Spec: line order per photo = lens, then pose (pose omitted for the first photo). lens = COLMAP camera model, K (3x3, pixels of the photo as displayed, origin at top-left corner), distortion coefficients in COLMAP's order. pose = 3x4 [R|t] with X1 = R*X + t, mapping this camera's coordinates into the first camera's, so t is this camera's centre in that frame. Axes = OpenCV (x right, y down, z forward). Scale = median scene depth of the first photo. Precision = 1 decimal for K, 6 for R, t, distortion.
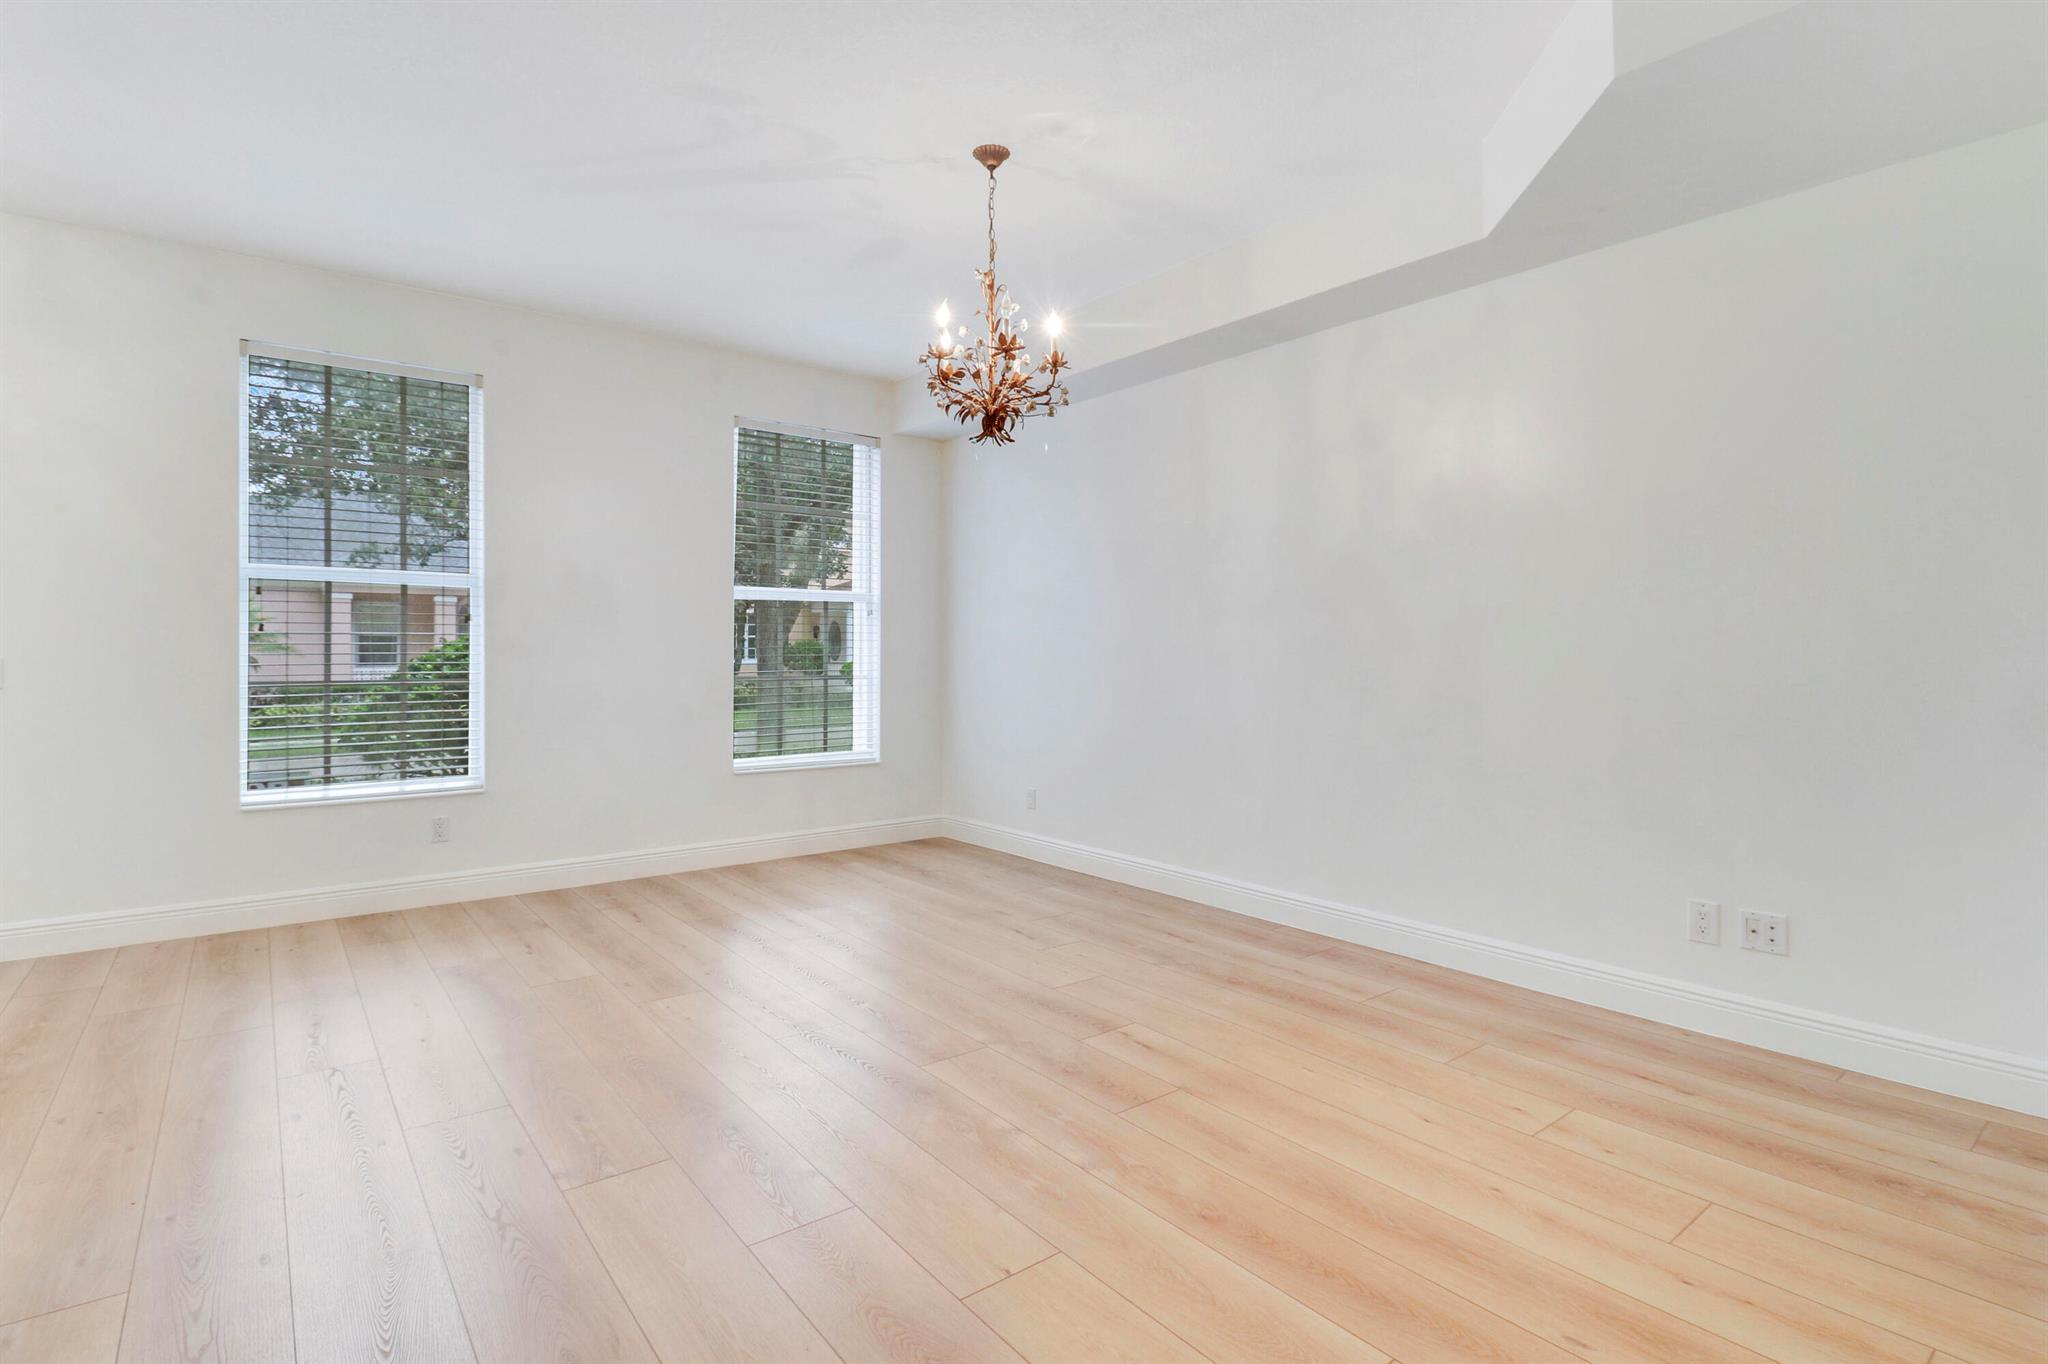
lens RADIAL K [[988.8, 0, 1041.5], [0, 988.8, 645.3], [0, 0, 1]] dist [0.019690, -0.017333]
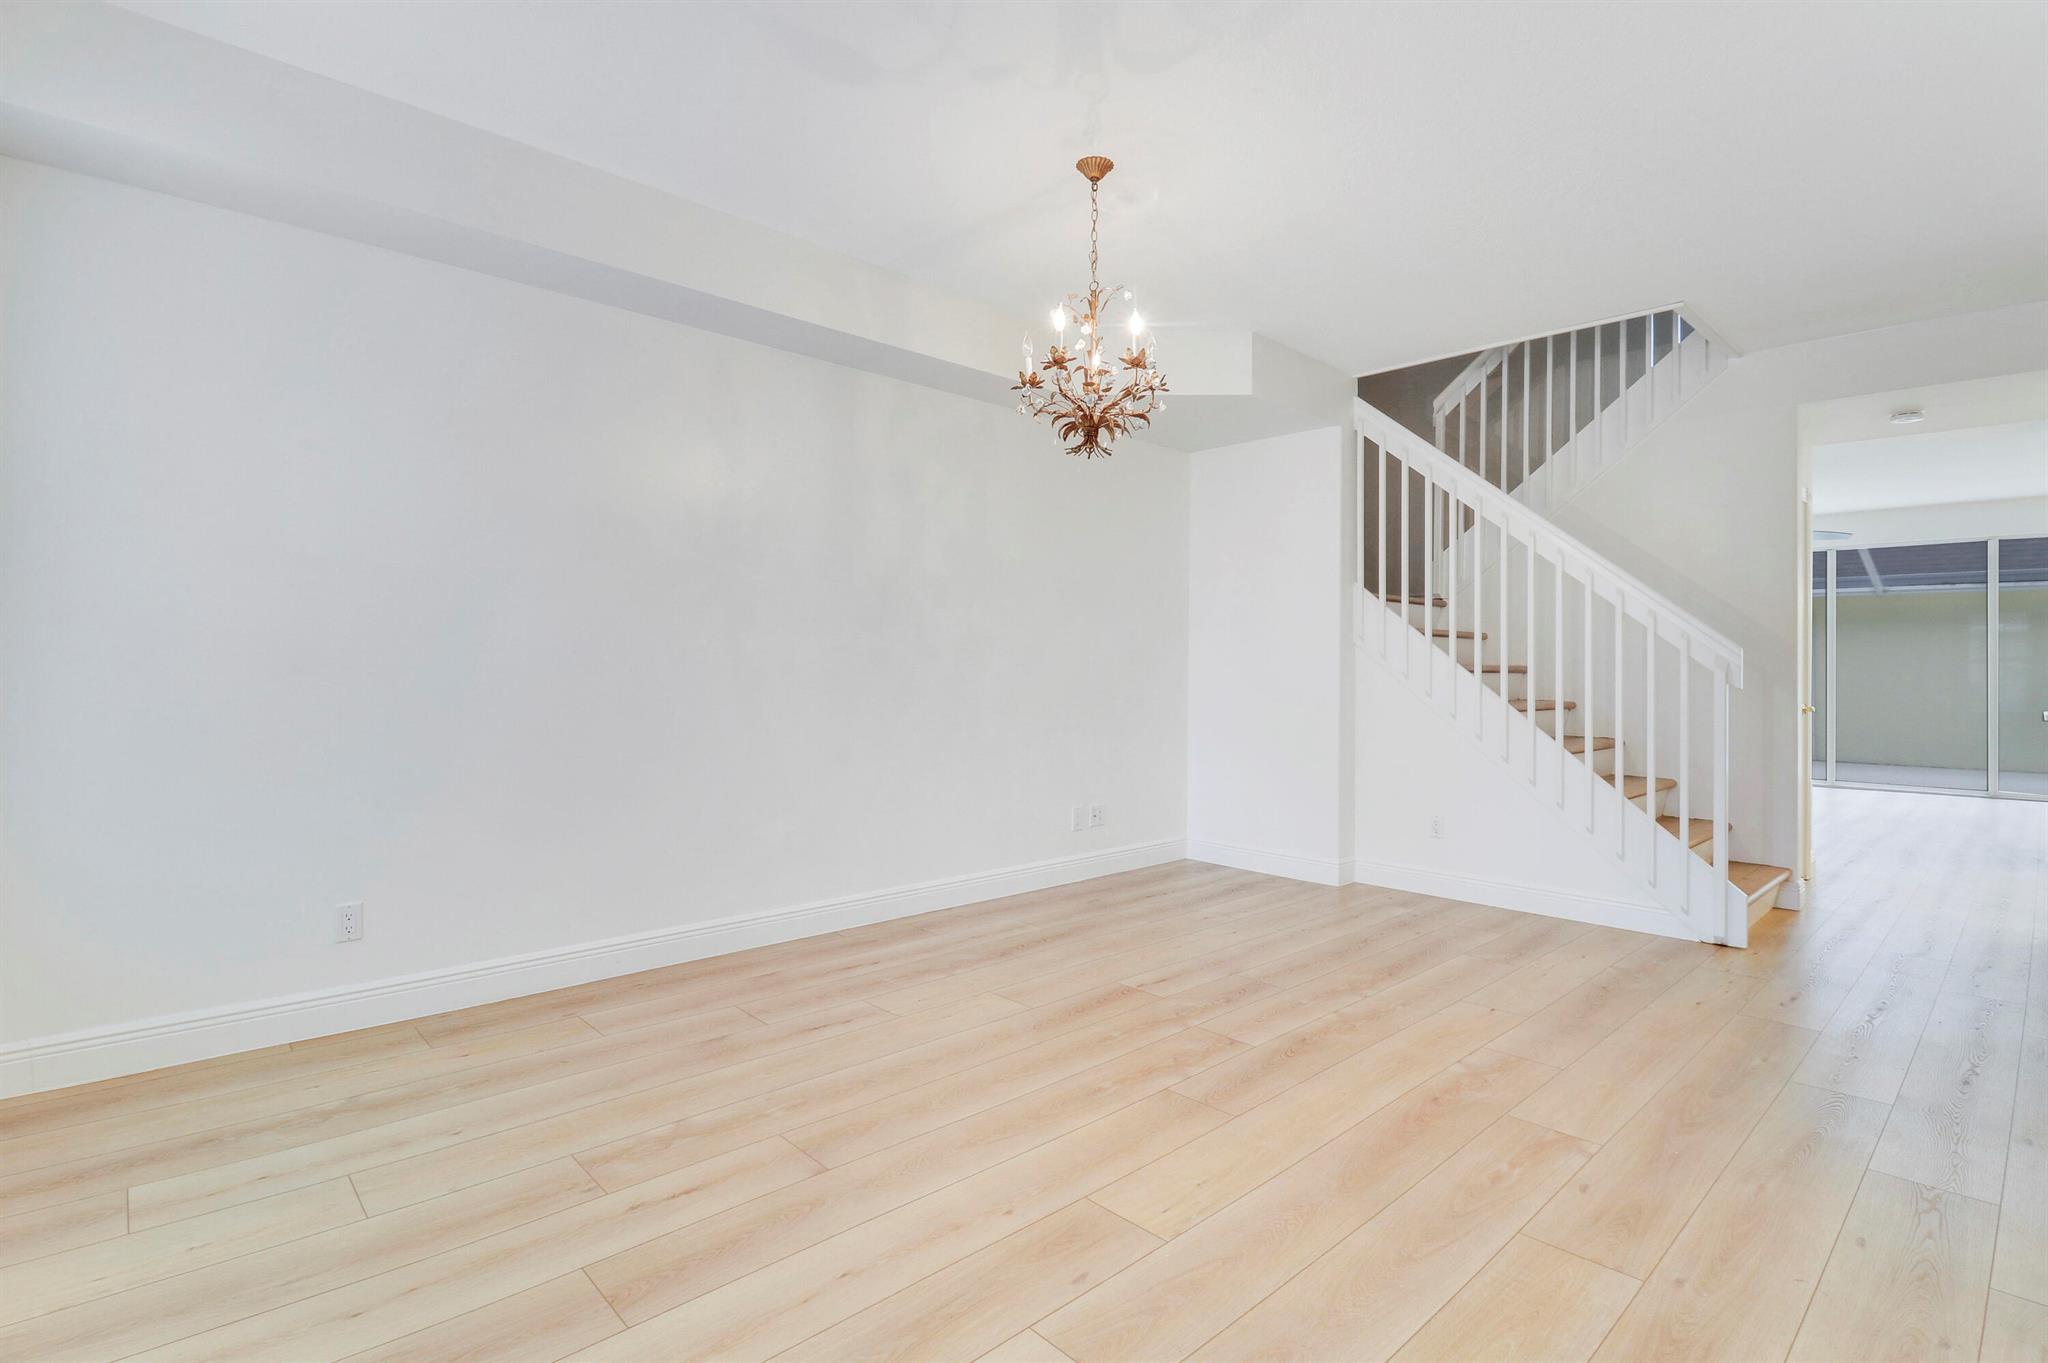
lens RADIAL K [[988.8, 0, 1041.5], [0, 988.8, 644.8], [0, 0, 1]] dist [0.019690, -0.017333]
pose [[-0.096685, 0.025442, 0.994990, -1.043704], [-0.021395, 0.999389, -0.027634, 0.016159], [-0.995085, -0.023960, -0.096082, 1.176648]]
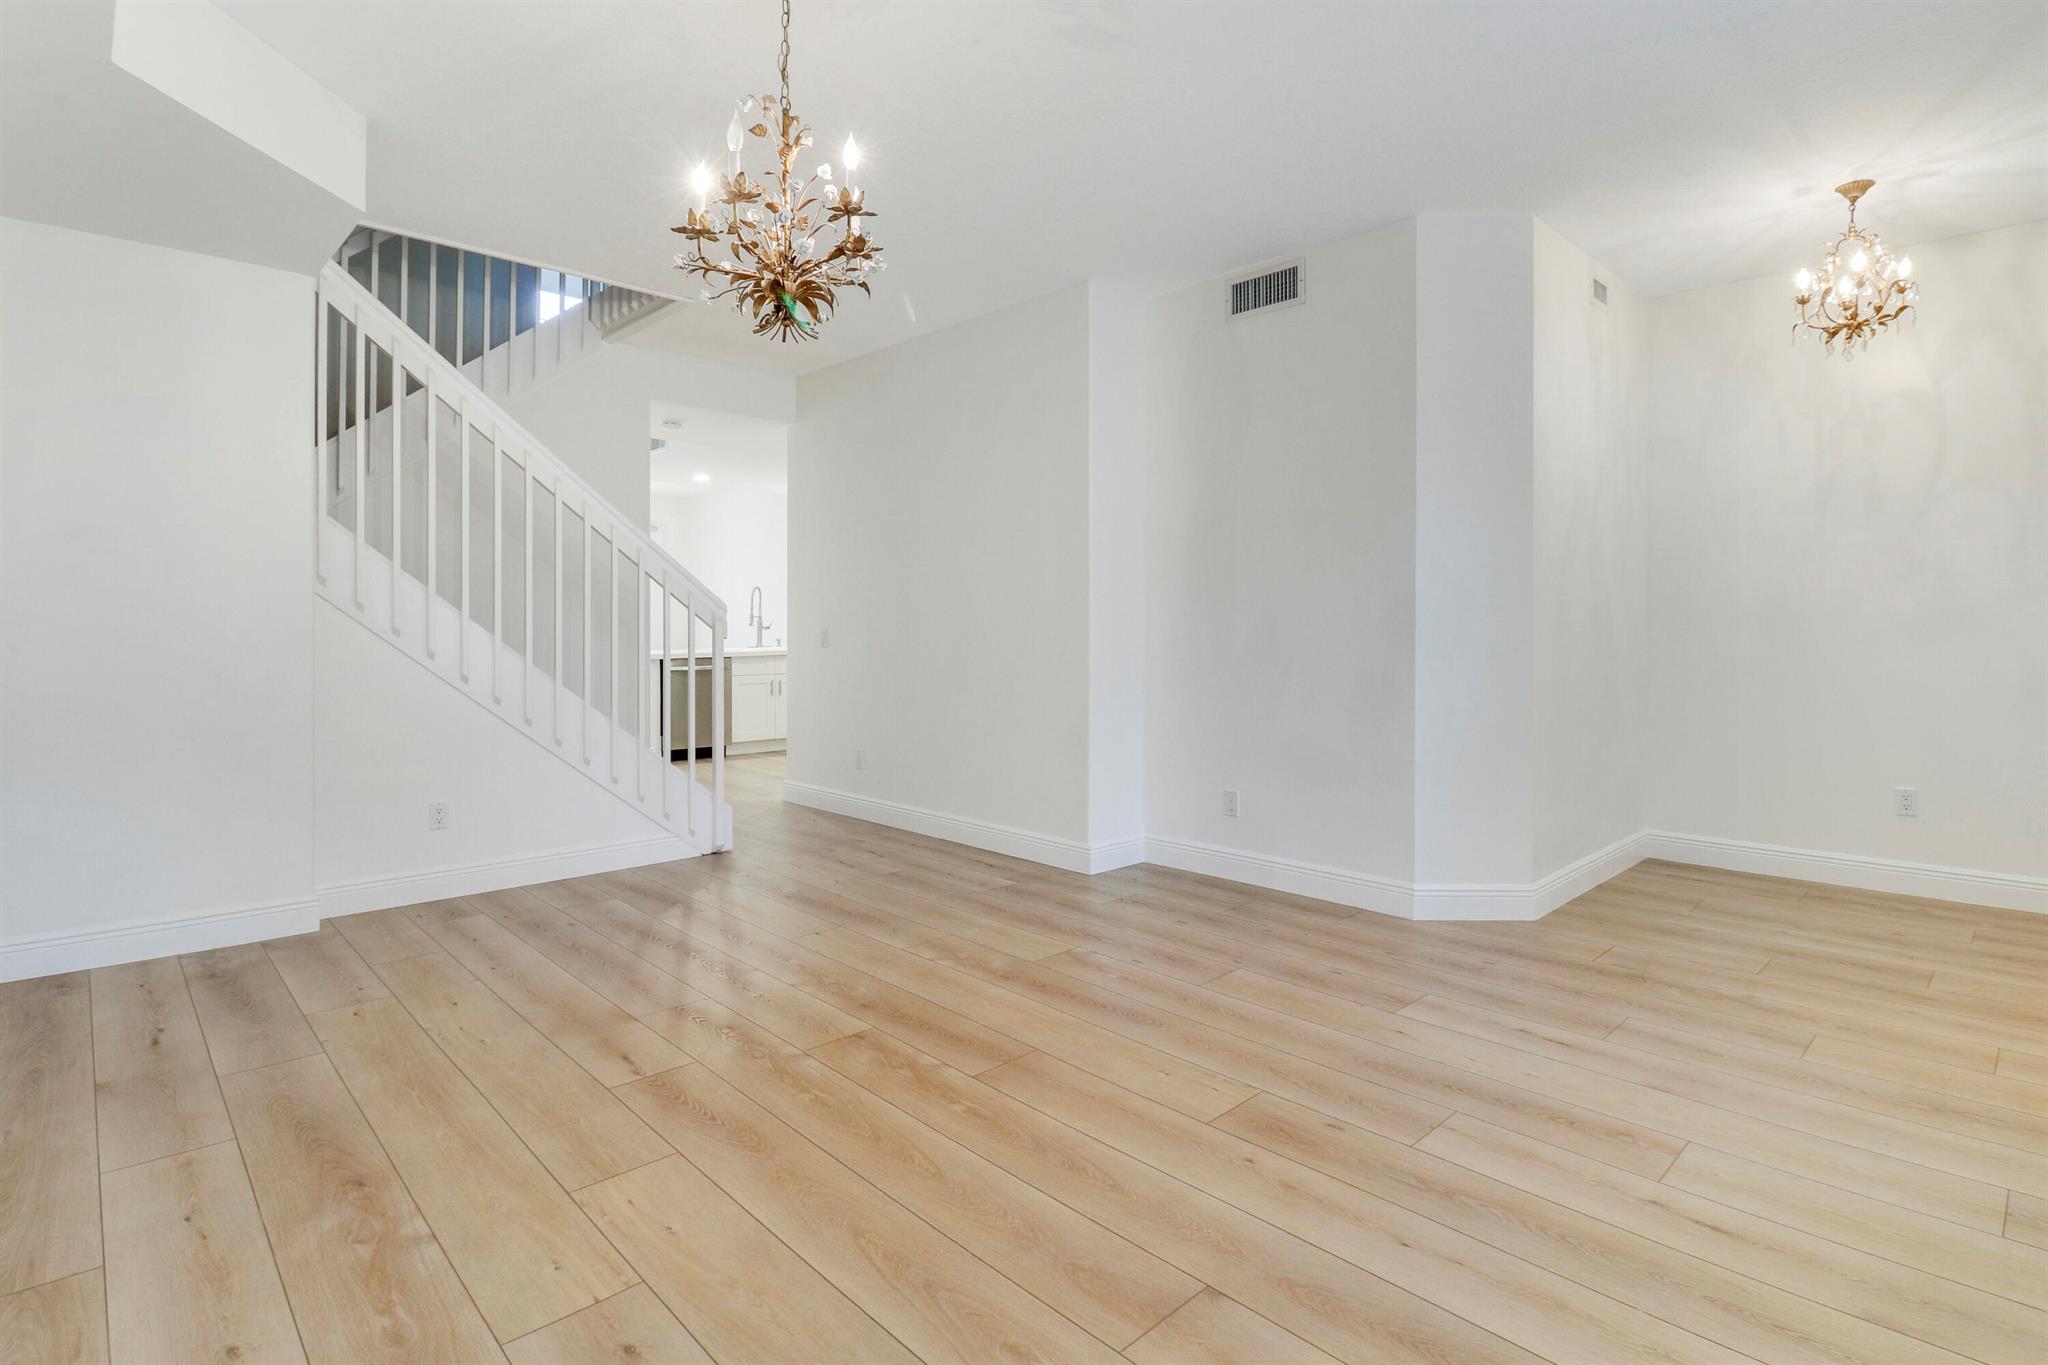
lens RADIAL K [[988.8, 0, 1041.5], [0, 988.8, 645.8], [0, 0, 1]] dist [0.019690, -0.017333]
pose [[-0.994449, -0.000012, -0.105223, -0.164279], [-0.000576, 0.999986, 0.005327, 0.016885], [0.105222, 0.005358, -0.994434, 1.786943]]
